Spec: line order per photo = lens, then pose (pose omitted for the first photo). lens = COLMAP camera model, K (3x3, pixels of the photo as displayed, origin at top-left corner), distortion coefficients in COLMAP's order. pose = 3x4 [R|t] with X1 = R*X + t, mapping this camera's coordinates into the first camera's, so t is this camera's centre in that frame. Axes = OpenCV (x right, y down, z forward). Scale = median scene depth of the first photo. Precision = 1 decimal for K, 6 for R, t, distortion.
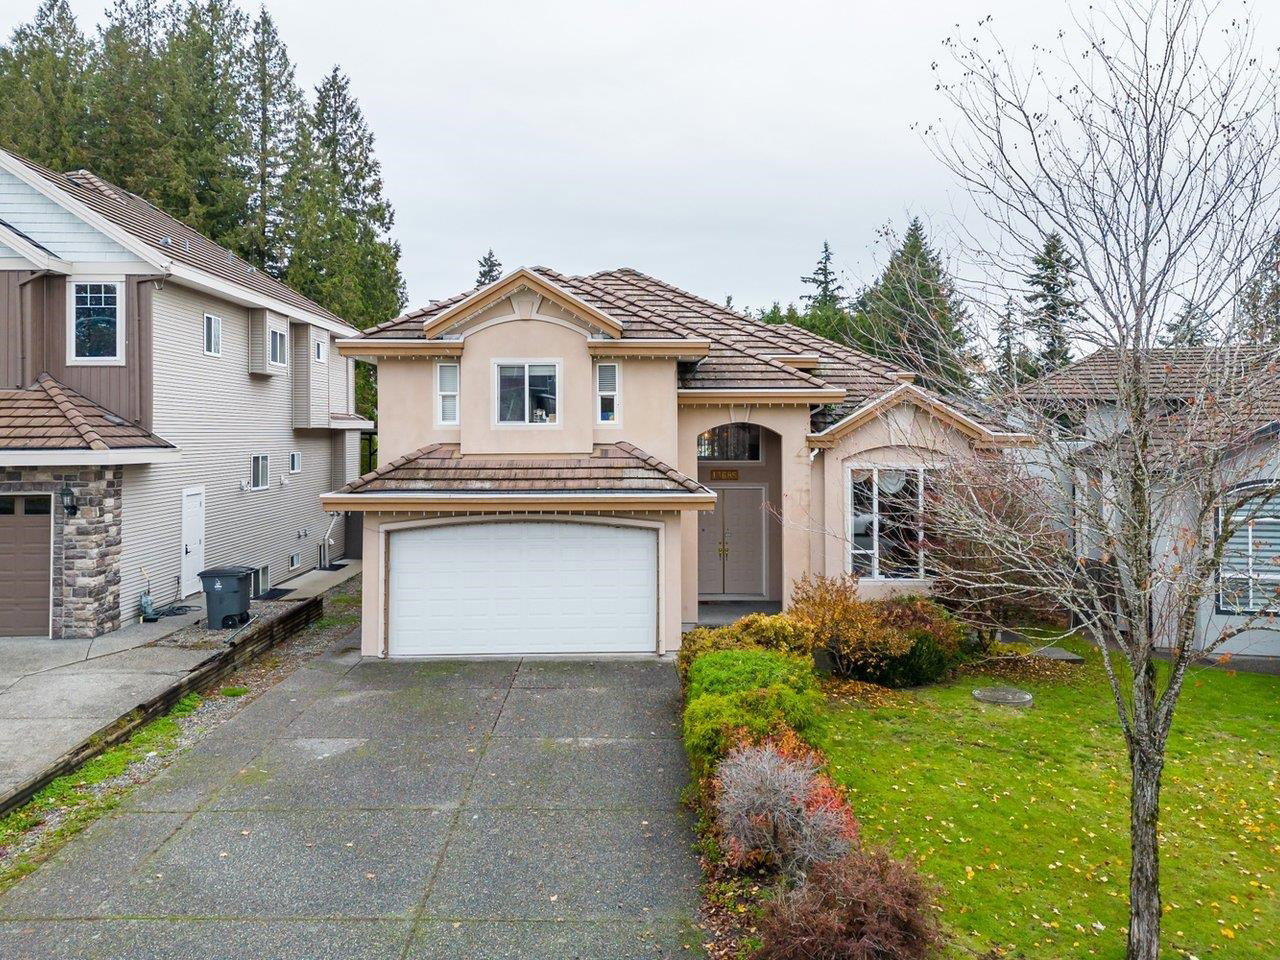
lens RADIAL K [[998.9, 0, 641.7], [0, 998.9, 427.5], [0, 0, 1]] dist [0.088620, -0.108713]
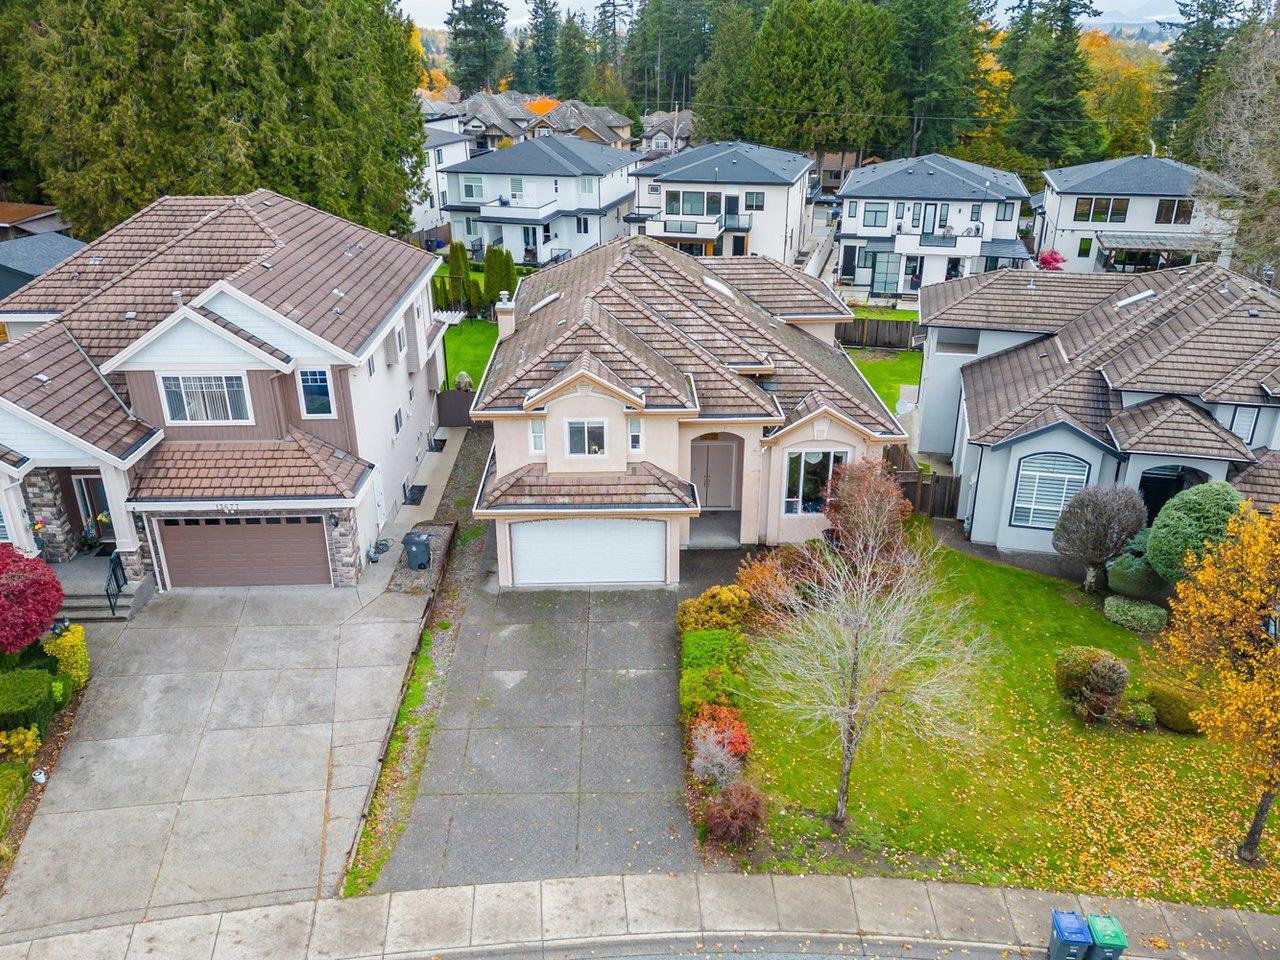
lens RADIAL K [[1000.6, 0, 643.0], [0, 1000.6, 480.2], [0, 0, 1]] dist [0.097919, -0.107240]
pose [[0.999996, -0.001639, 0.002081, -0.026457], [0.000633, 0.910575, 0.413343, -0.656346], [-0.002572, -0.413340, 0.910573, -0.523256]]
